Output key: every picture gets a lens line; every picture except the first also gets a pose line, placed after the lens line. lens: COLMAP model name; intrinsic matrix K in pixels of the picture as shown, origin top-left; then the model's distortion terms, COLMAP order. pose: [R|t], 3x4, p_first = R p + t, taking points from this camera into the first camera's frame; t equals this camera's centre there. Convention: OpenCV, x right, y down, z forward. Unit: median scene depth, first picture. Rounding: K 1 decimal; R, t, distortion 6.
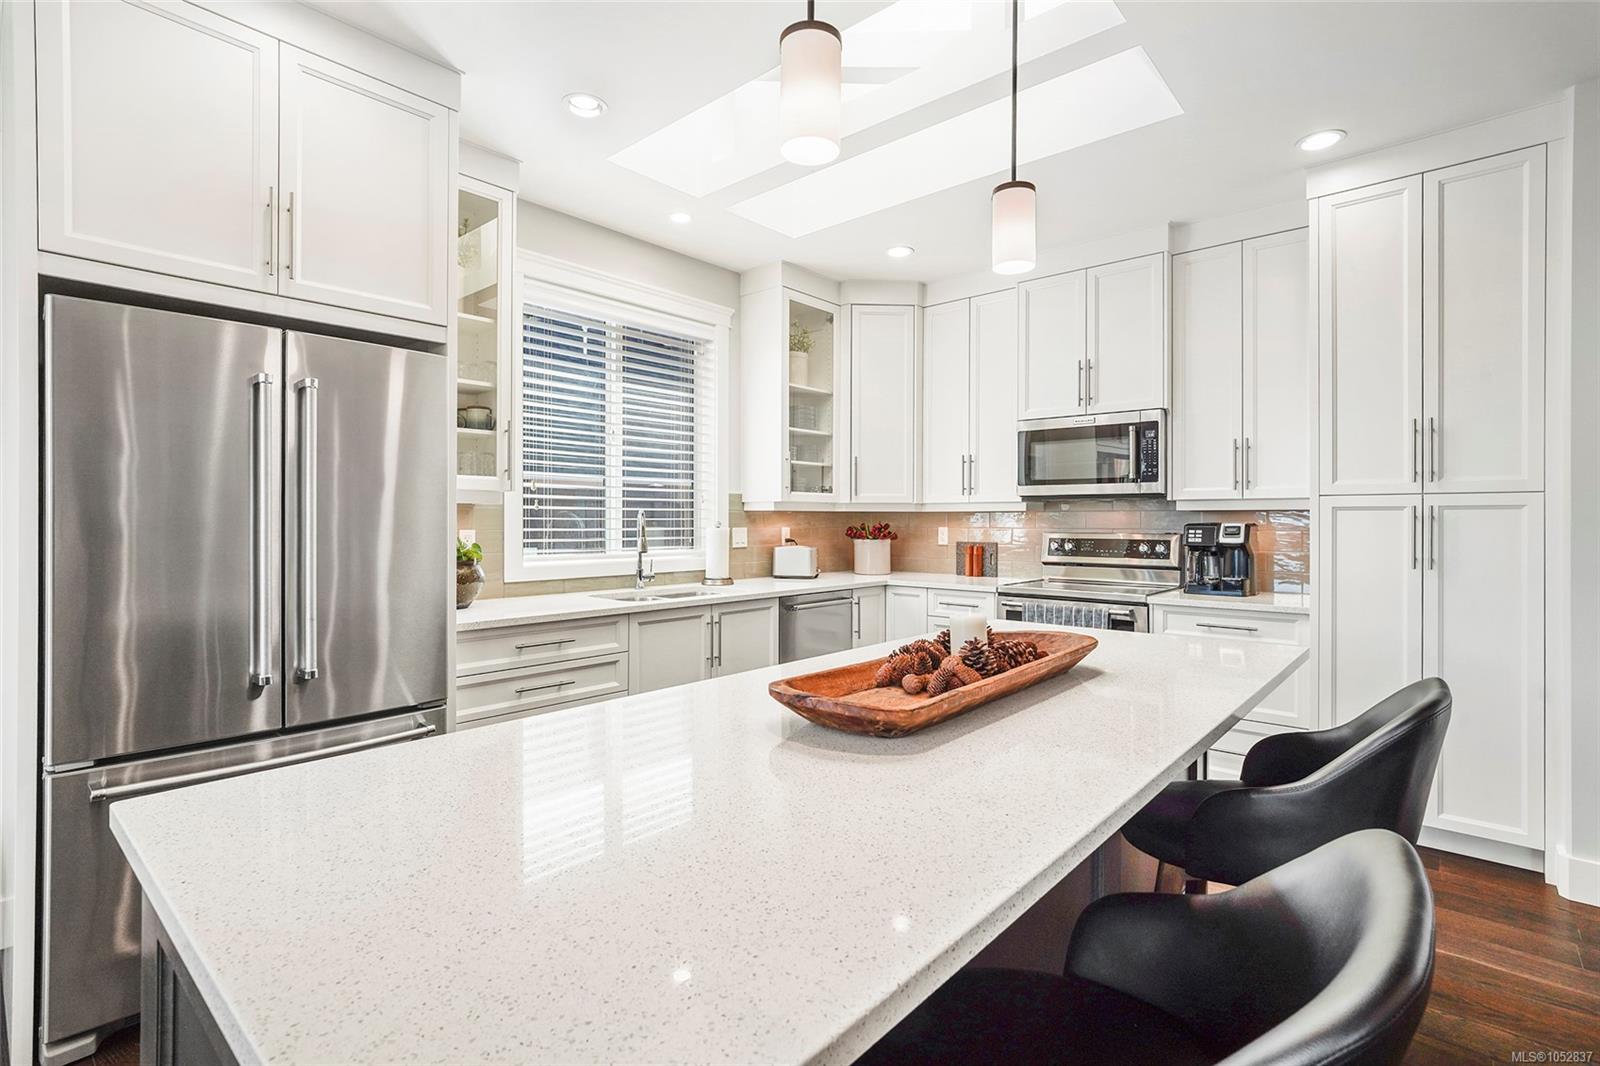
lens RADIAL K [[763.7, 0, 799.1], [0, 763.7, 523.0], [0, 0, 1]] dist [-0.002893, -0.000870]
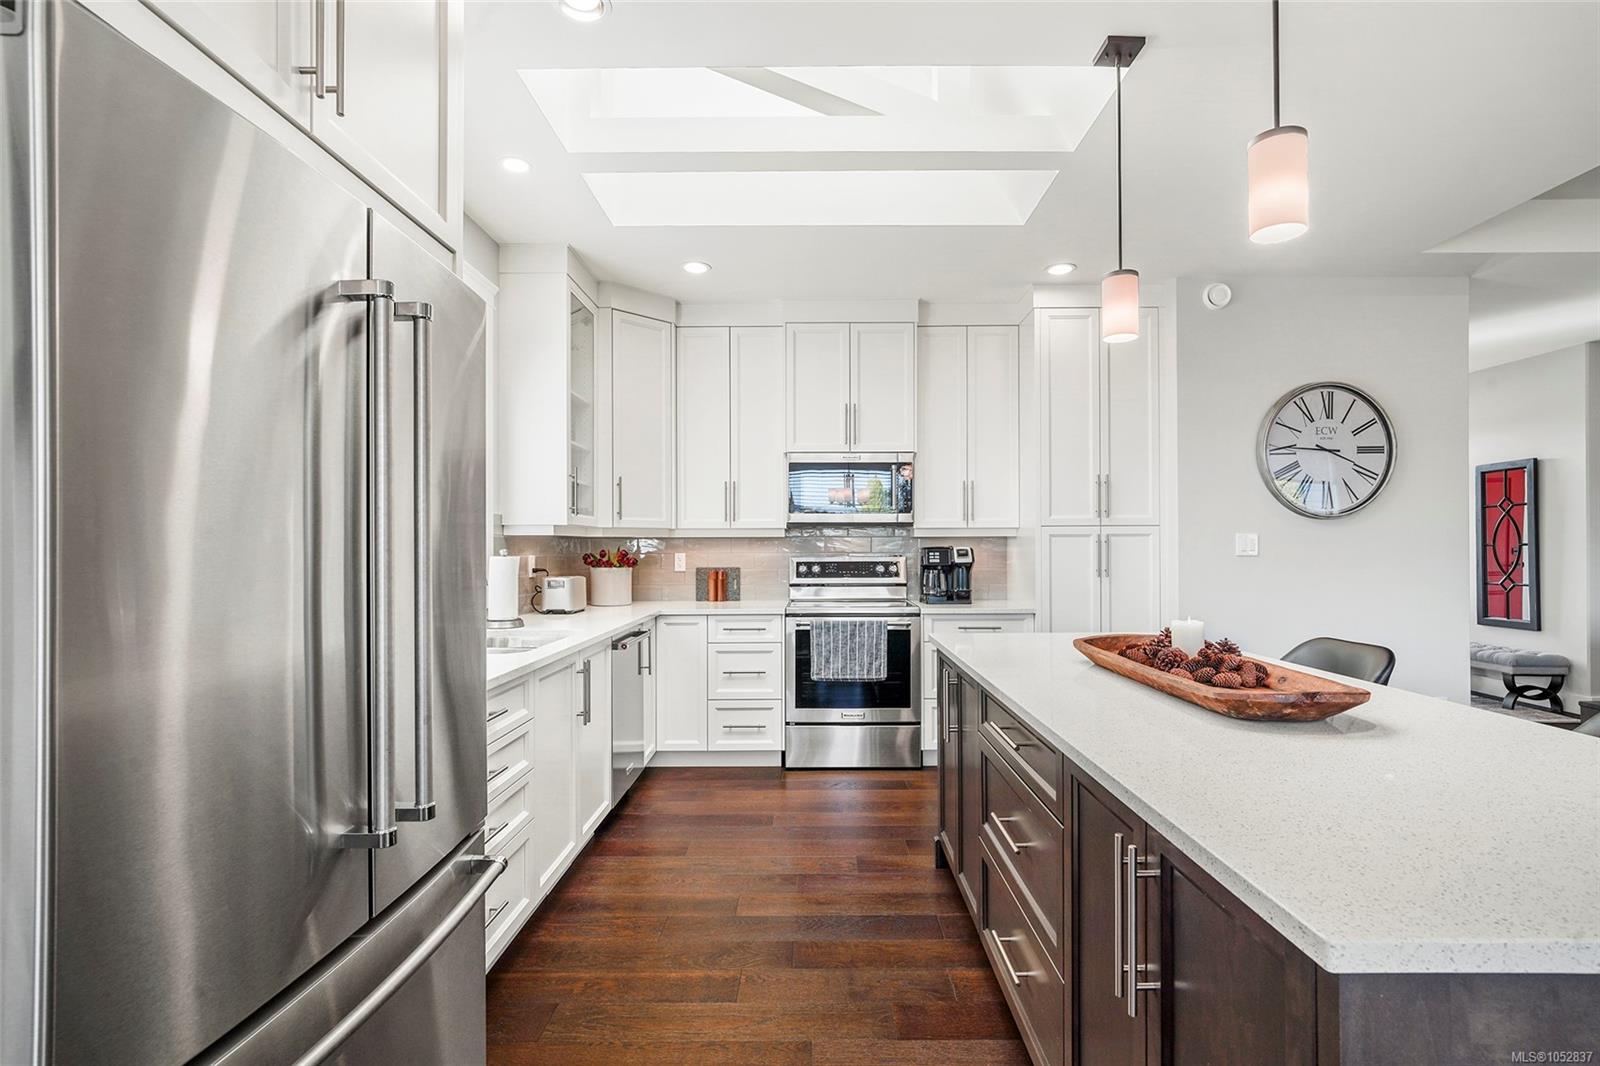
lens RADIAL K [[763.7, 0, 810.6], [0, 763.7, 558.7], [0, 0, 1]] dist [-0.002893, -0.000870]
pose [[0.747591, -0.016848, 0.663945, -0.414919], [0.008249, 0.999837, 0.016083, -0.002175], [-0.664108, -0.006547, 0.747608, 0.187770]]
